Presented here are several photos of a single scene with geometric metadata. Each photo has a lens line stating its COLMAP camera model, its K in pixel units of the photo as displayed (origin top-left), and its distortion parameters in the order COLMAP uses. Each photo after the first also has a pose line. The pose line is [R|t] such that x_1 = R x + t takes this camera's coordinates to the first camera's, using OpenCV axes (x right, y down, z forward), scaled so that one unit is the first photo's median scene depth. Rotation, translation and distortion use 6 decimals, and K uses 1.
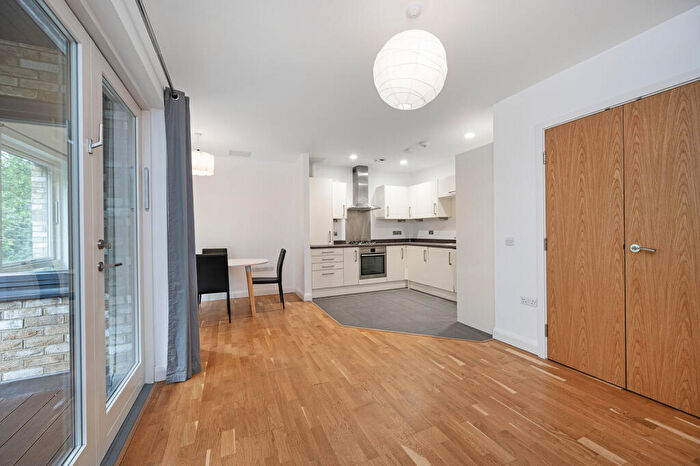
lens RADIAL K [[275.2, 0, 349.0], [0, 275.2, 231.0], [0, 0, 1]] dist [-0.000730, 0.000168]
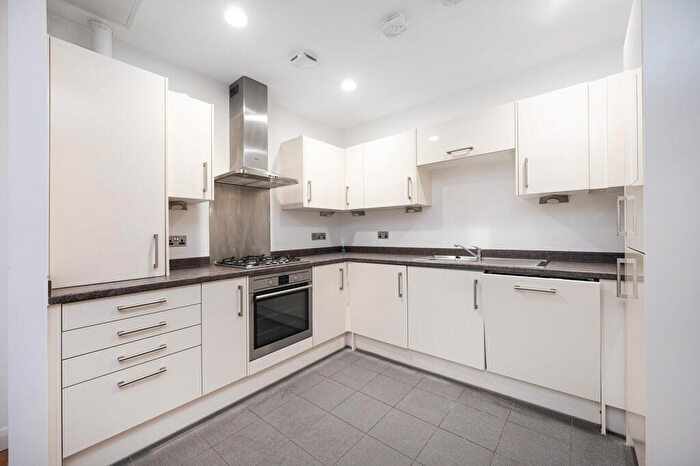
lens RADIAL K [[275.2, 0, 349.0], [0, 275.2, 231.0], [0, 0, 1]] dist [-0.000730, 0.000168]
pose [[0.899009, -0.000990, 0.437930, -0.005949], [0.004801, 0.999960, -0.007595, 0.001020], [-0.437904, 0.008930, 0.898977, 0.671070]]
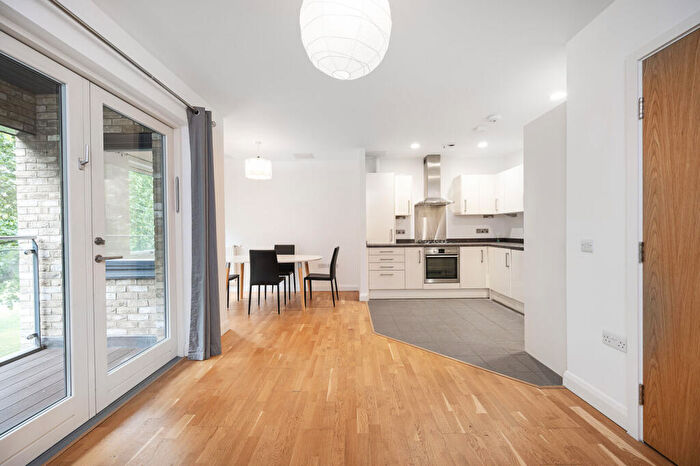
lens RADIAL K [[275.2, 0, 349.0], [0, 275.2, 231.0], [0, 0, 1]] dist [-0.000730, 0.000168]
pose [[0.910795, 0.003476, -0.412844, 0.204336], [0.000734, 0.999949, 0.010038, -0.002313], [0.412858, -0.009446, 0.910746, 0.100440]]
